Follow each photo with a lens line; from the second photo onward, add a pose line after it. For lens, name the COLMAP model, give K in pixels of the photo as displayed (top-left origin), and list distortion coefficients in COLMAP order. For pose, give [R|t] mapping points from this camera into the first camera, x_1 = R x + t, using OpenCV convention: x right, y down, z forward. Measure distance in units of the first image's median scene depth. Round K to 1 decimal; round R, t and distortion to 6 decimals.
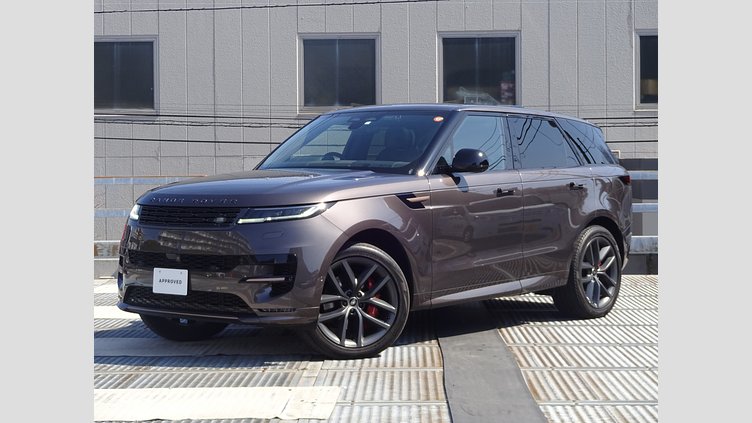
lens RADIAL K [[1856.7, 0, 376.0], [0, 1856.7, 211.5], [0, 0, 1]] dist [0.051012, 0.170168]
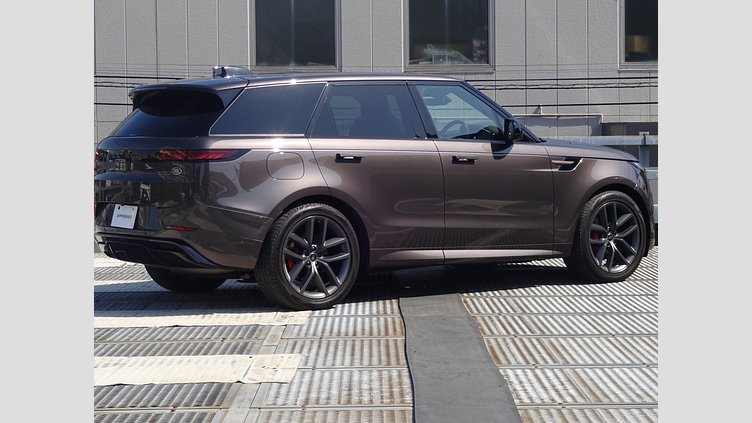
lens RADIAL K [[2160.0, 0, 376.0], [0, 2160.0, 211.5], [0, 0, 1]] dist [0.040573, 0.057333]
pose [[0.999816, -0.003726, 0.018806, -0.000635], [0.003486, 0.999913, 0.012754, 0.003398], [-0.018852, -0.012686, 0.999742, -0.153206]]
